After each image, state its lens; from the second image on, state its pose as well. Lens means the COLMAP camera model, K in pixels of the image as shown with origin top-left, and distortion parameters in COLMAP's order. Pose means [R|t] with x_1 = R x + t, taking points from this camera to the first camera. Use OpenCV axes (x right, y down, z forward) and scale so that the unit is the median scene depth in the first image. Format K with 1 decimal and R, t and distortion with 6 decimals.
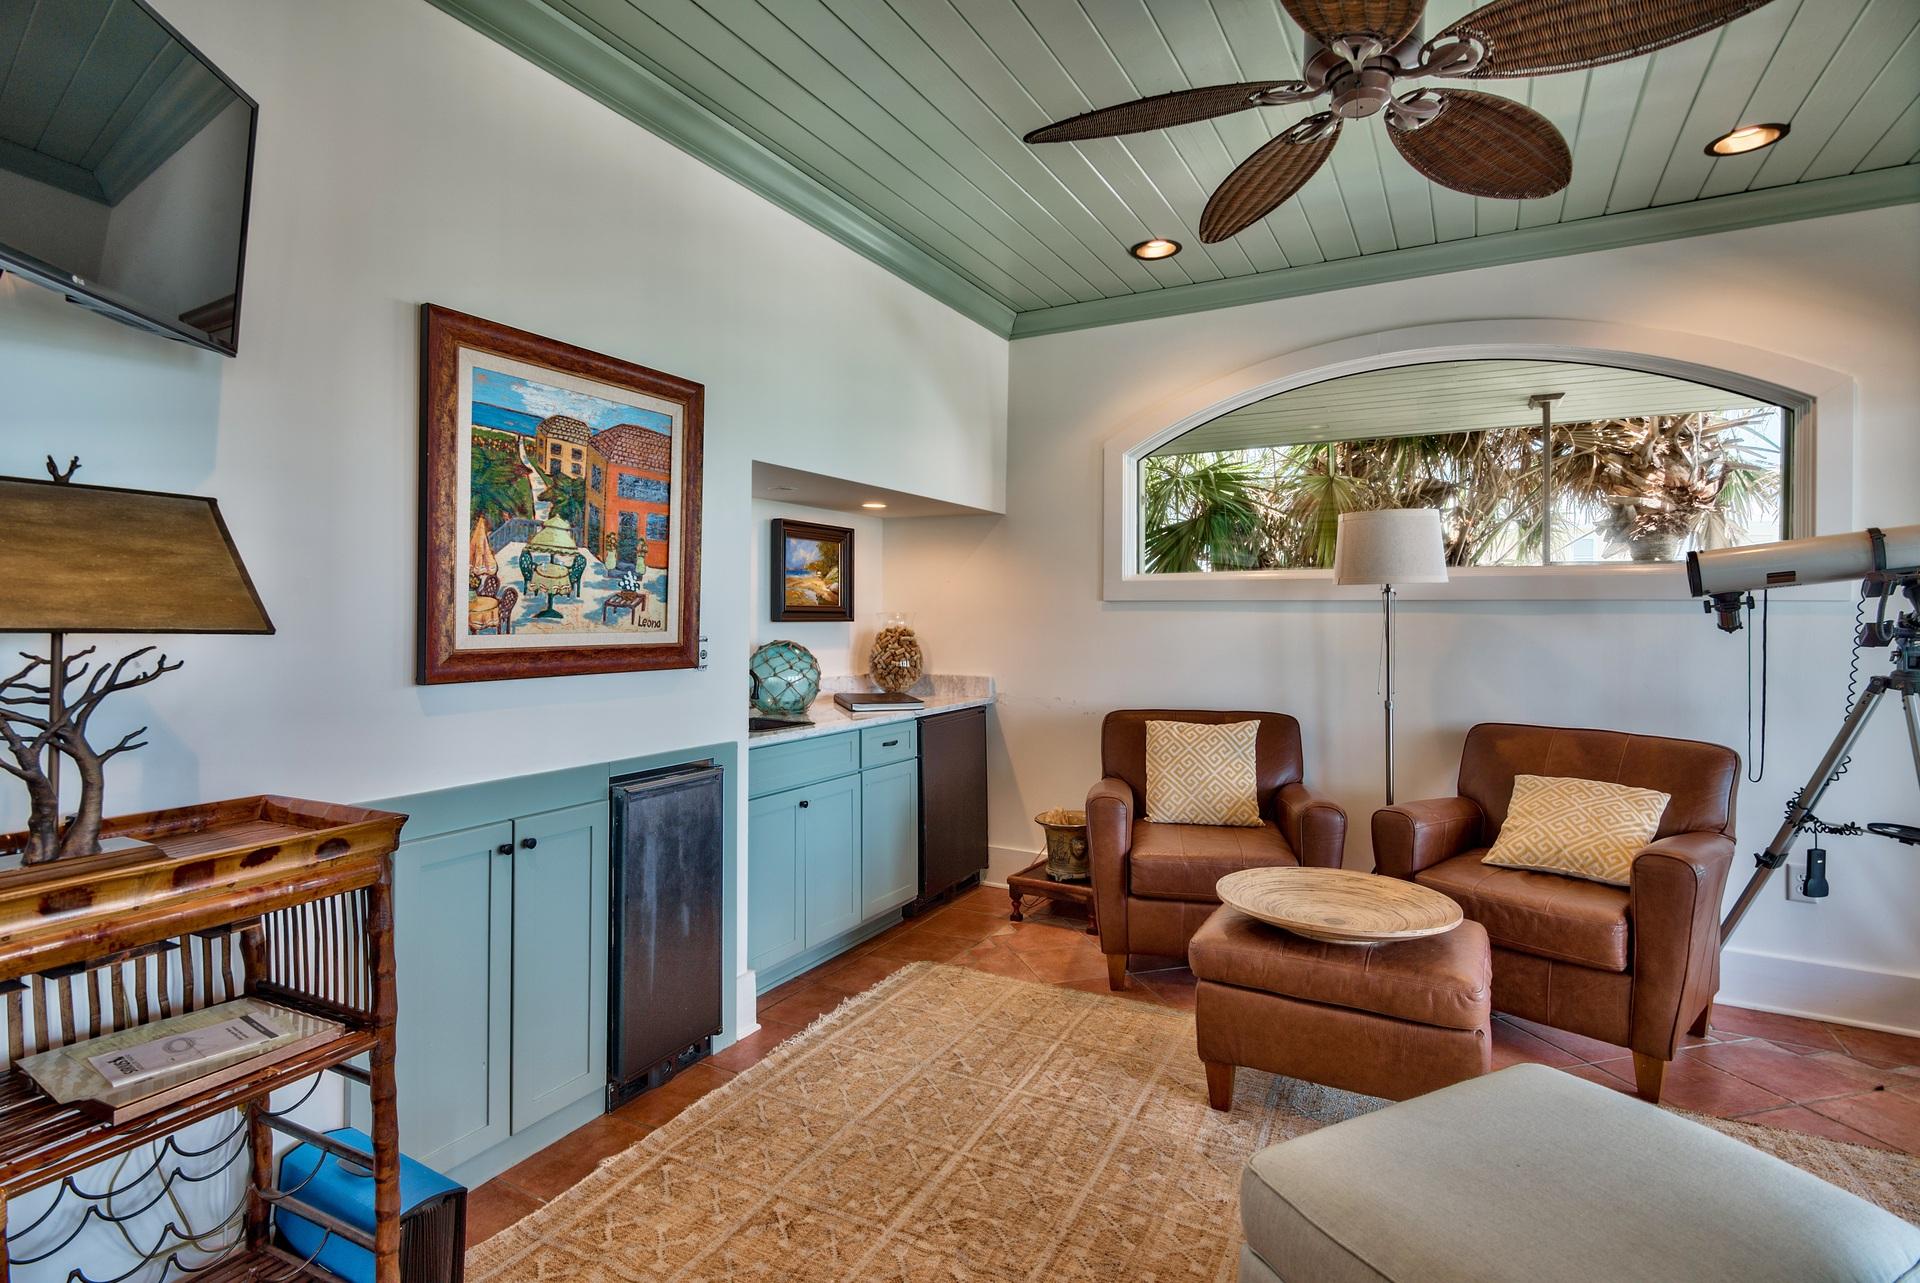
lens RADIAL K [[926.0, 0, 960.0], [0, 926.0, 641.5], [0, 0, 1]] dist [-0.000070, -0.001334]
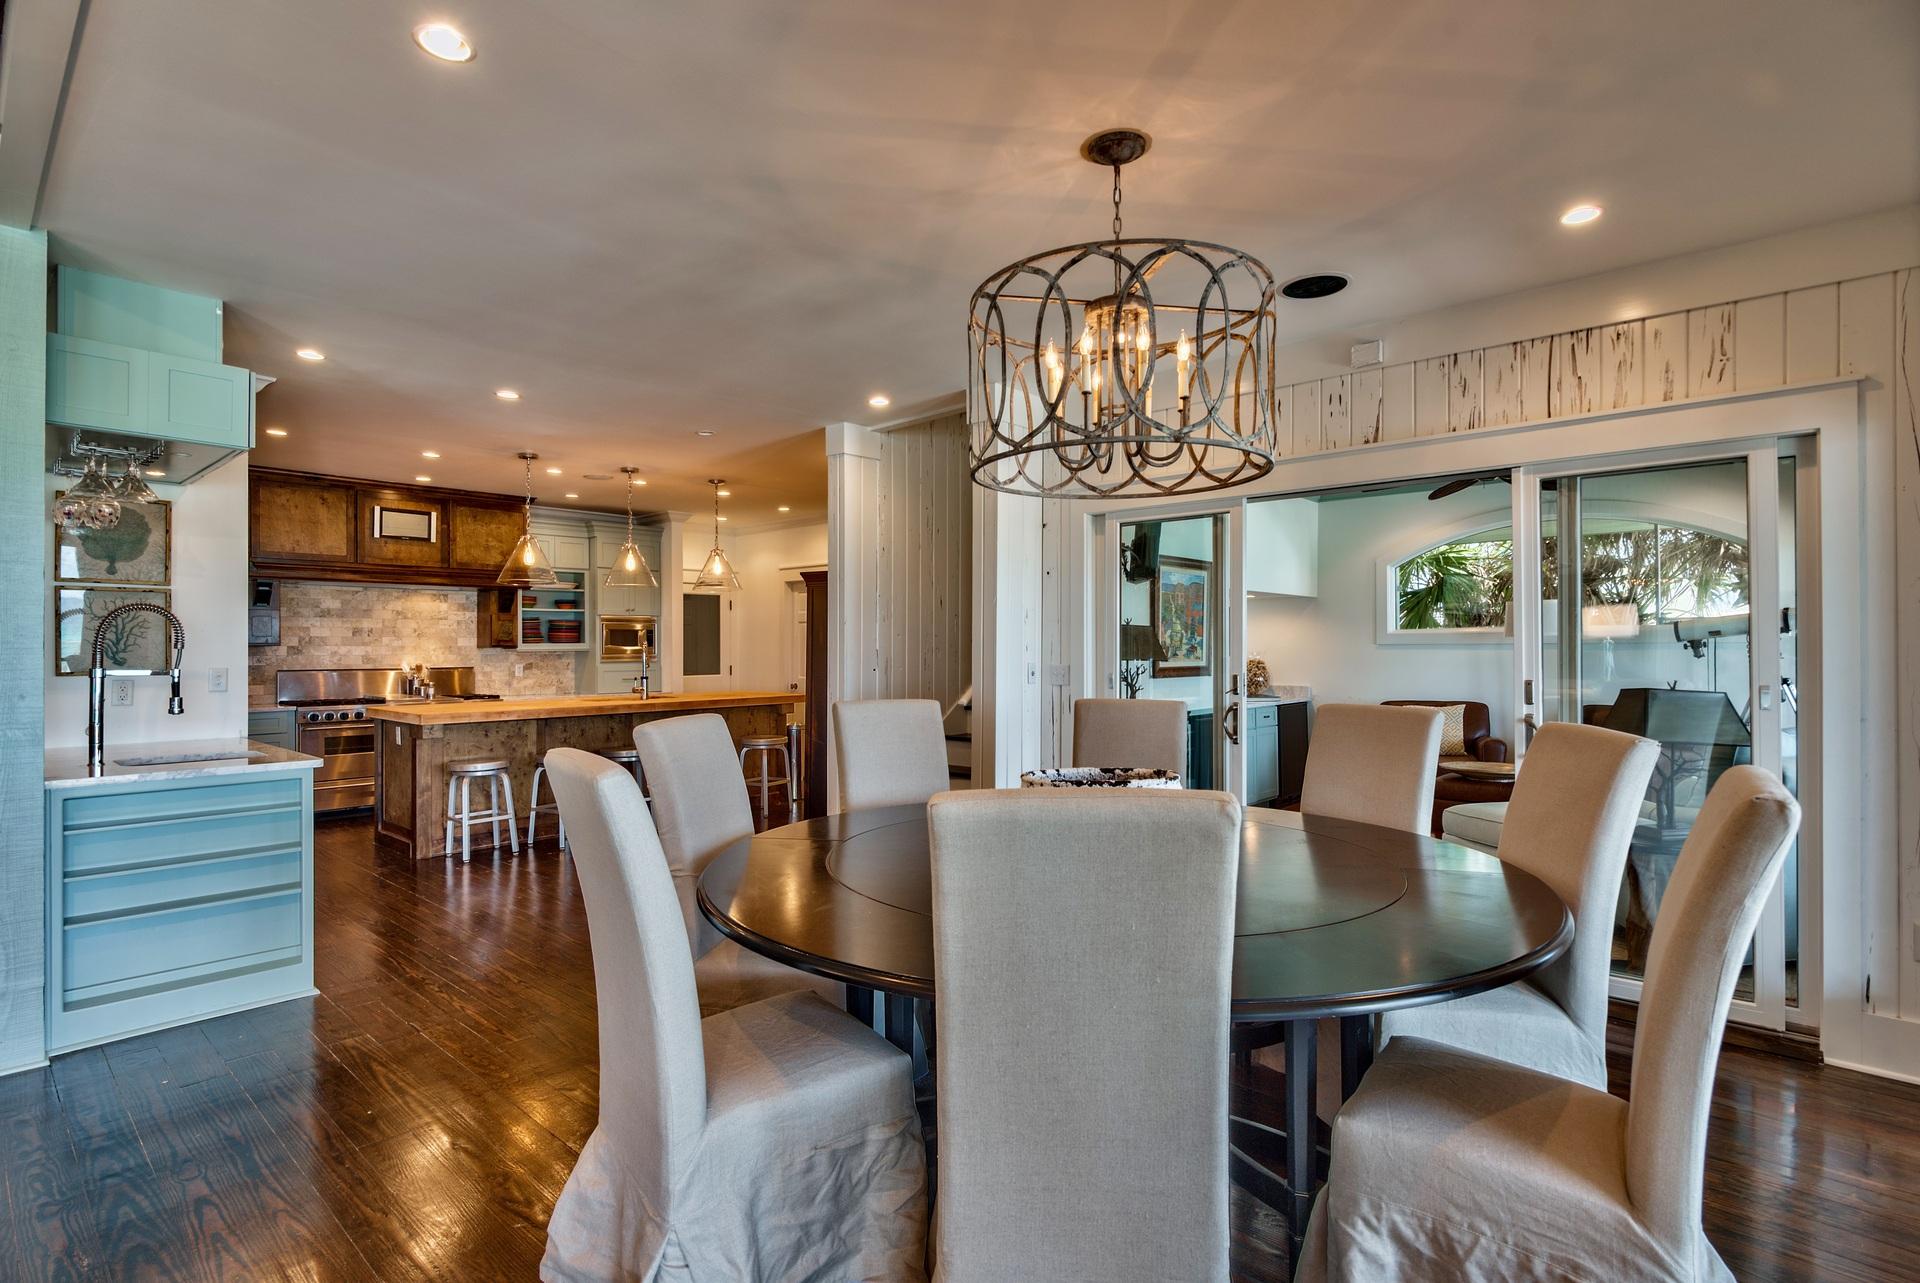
lens RADIAL K [[946.7, 0, 938.4], [0, 946.7, 647.1], [0, 0, 1]] dist [-0.006773, -0.000494]
pose [[0.971395, -0.010268, -0.237249, -0.285454], [0.002656, 0.999472, -0.032382, 0.023535], [0.237456, 0.030825, 0.970909, -1.207937]]
